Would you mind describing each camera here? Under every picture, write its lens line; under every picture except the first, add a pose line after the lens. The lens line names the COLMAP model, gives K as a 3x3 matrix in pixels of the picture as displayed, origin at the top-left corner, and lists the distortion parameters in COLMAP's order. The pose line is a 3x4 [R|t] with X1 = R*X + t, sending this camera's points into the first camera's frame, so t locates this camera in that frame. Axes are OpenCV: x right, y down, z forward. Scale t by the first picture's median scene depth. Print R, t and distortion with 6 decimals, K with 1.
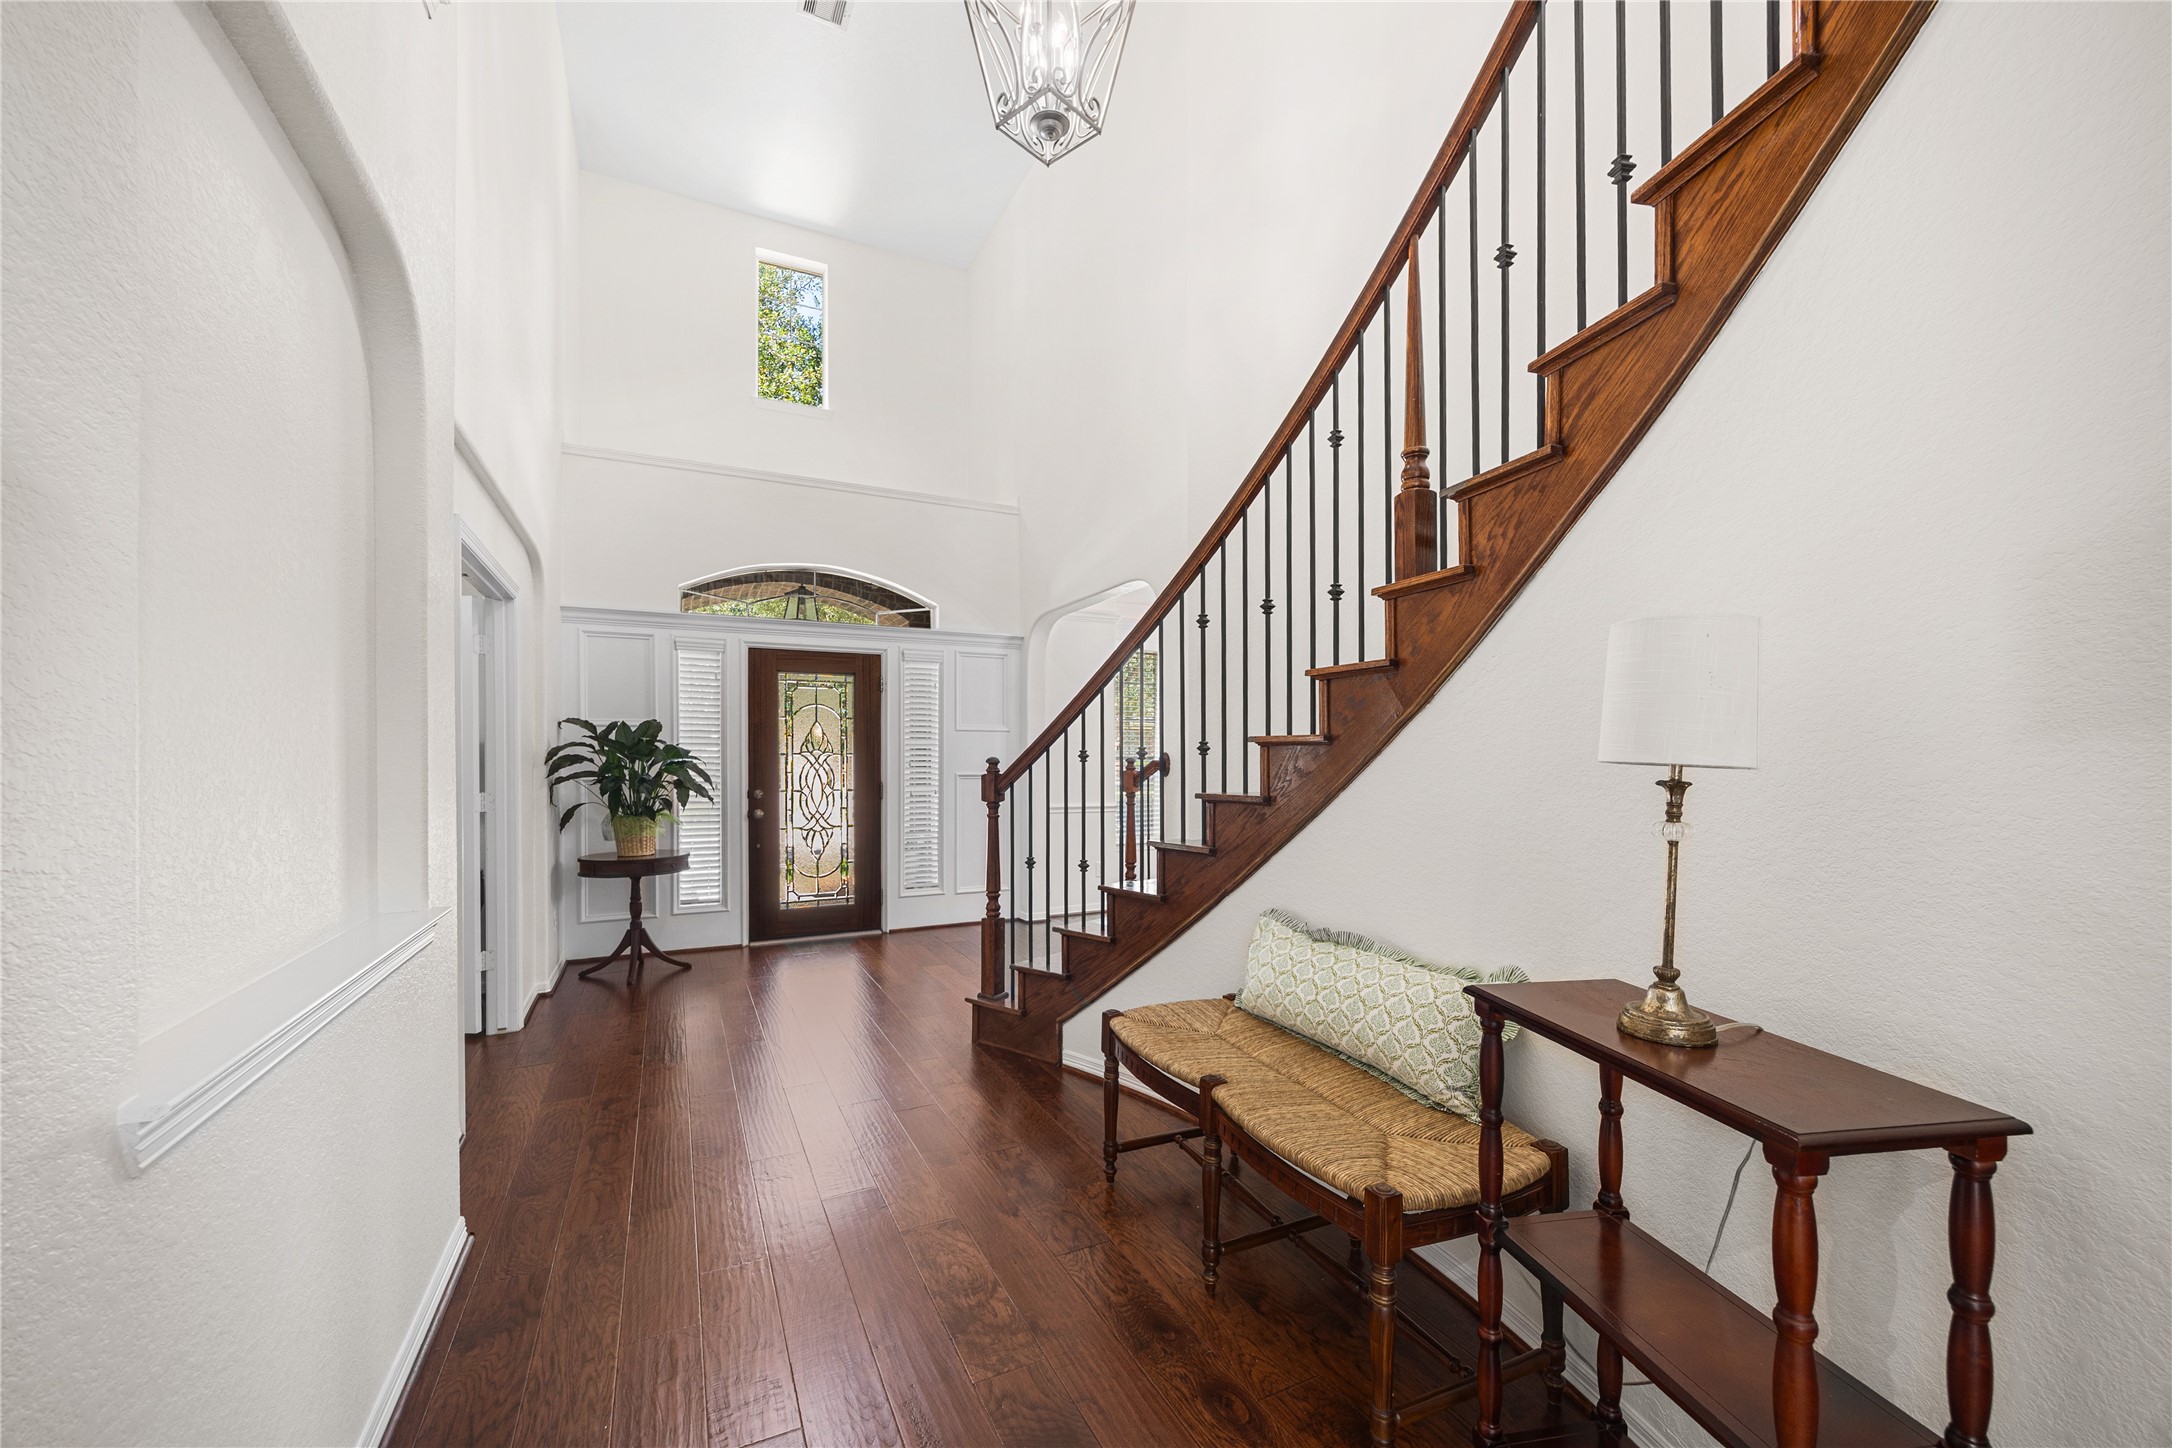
lens RADIAL K [[846.5, 0, 1100.6], [0, 846.5, 847.8], [0, 0, 1]] dist [0.003314, -0.001150]
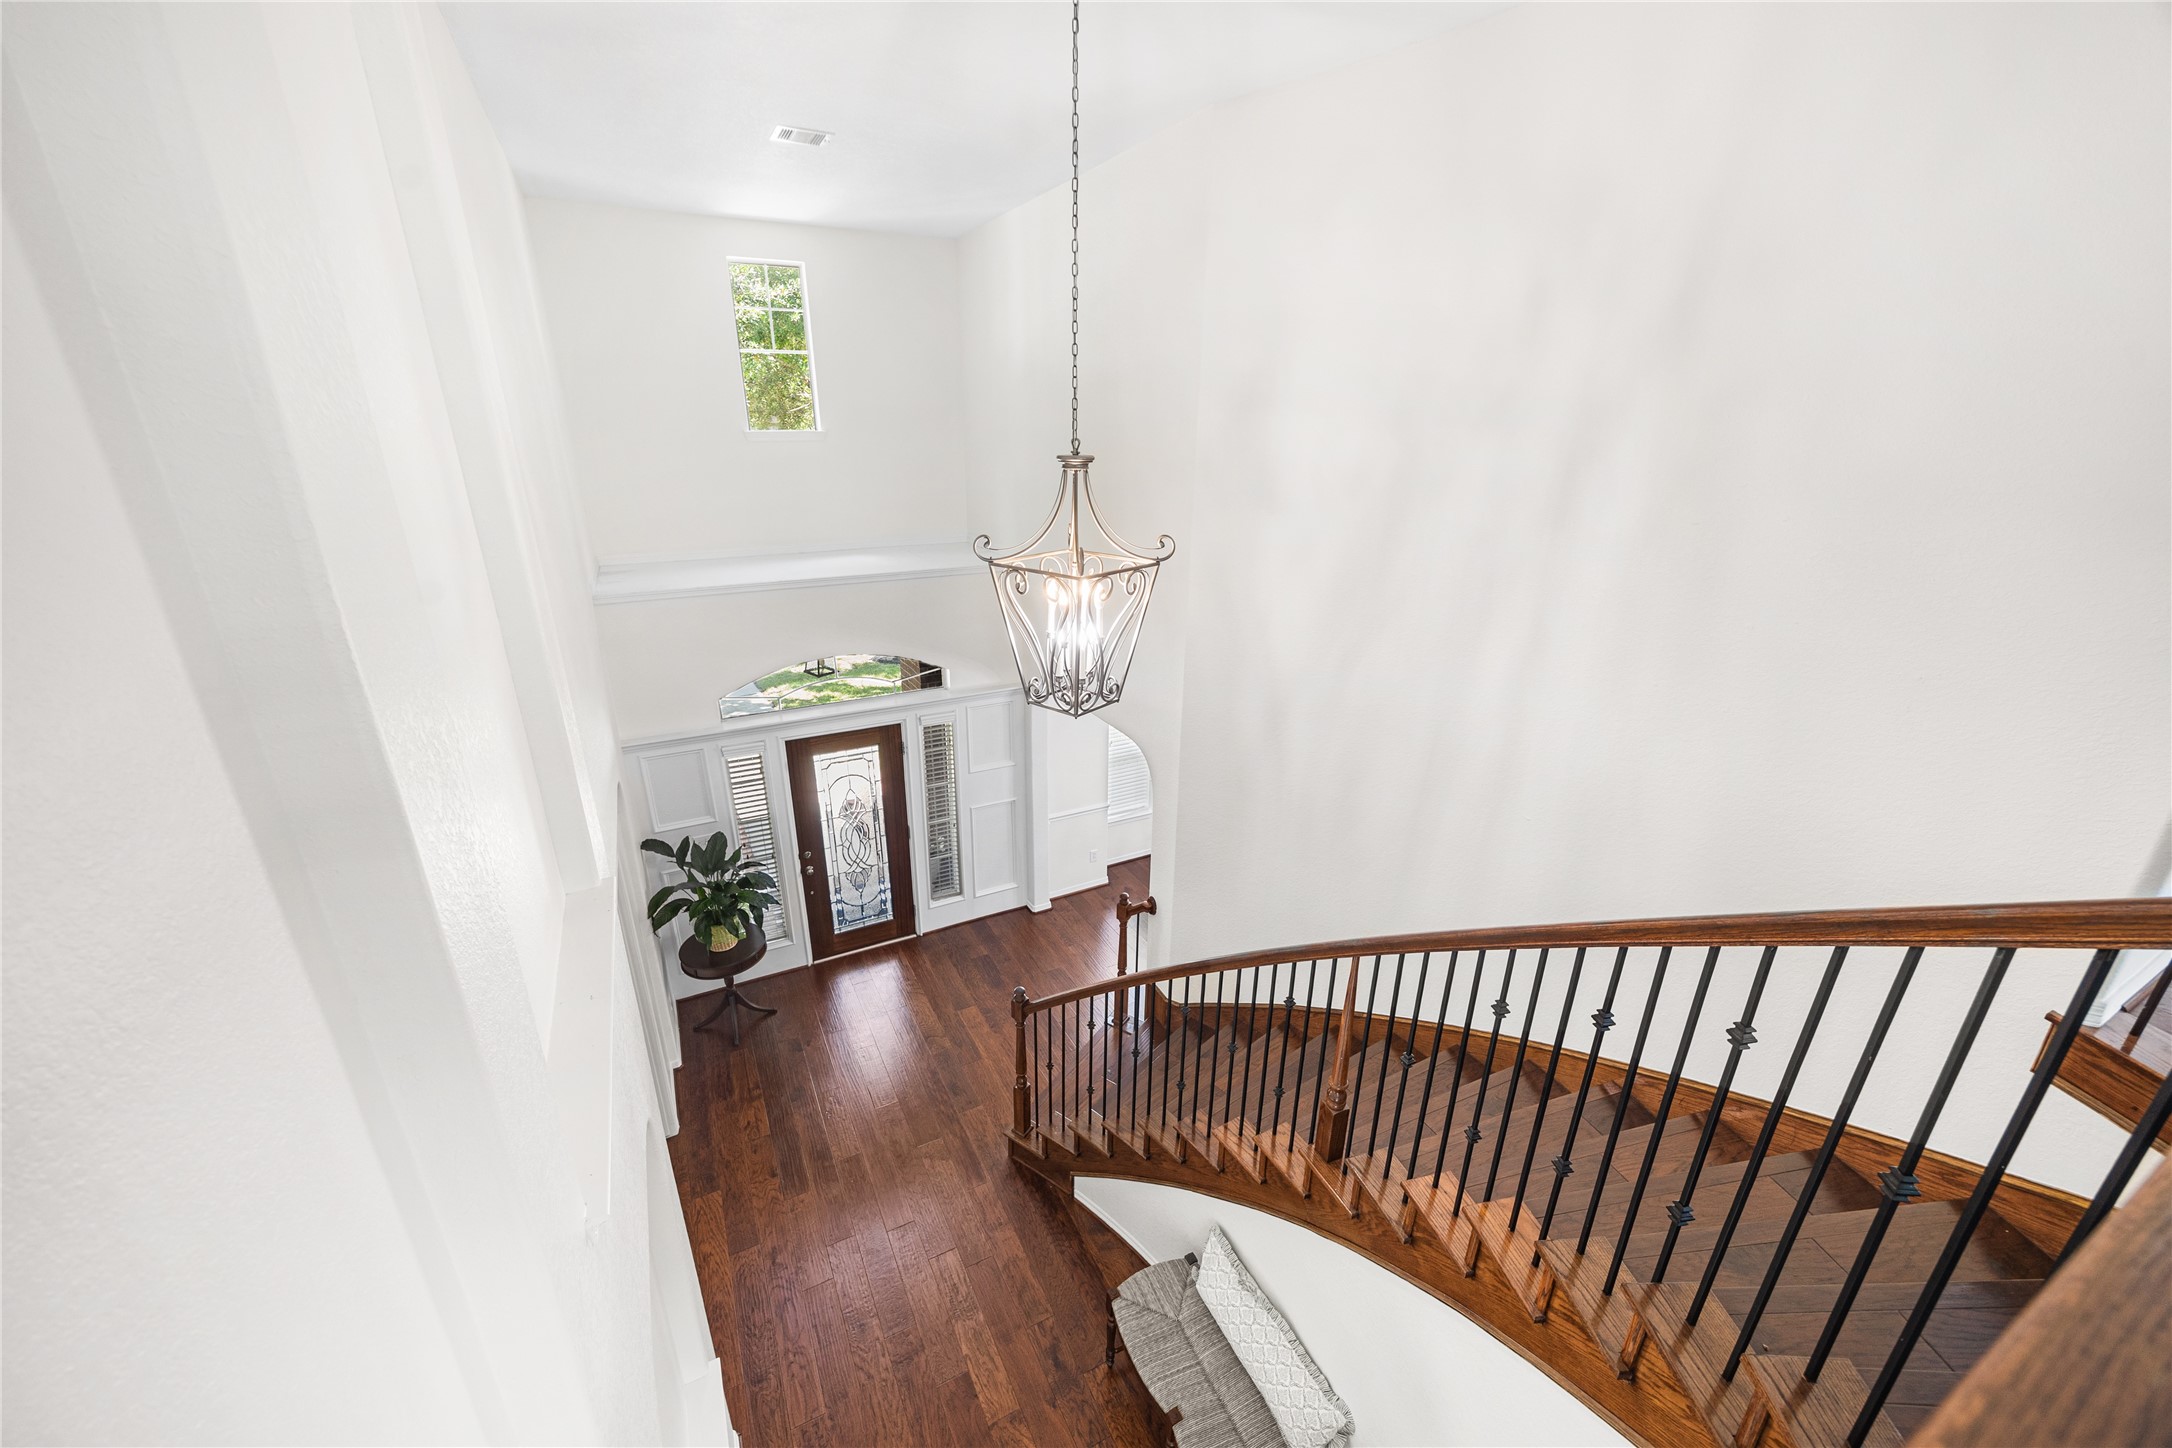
lens RADIAL K [[846.5, 0, 1087.7], [0, 846.5, 720.7], [0, 0, 1]] dist [0.003314, -0.001150]
pose [[0.999863, 0.008988, 0.013913, -0.031198], [-0.013399, 0.932710, 0.360379, -0.670499], [-0.009738, -0.360516, 0.932702, -0.039383]]
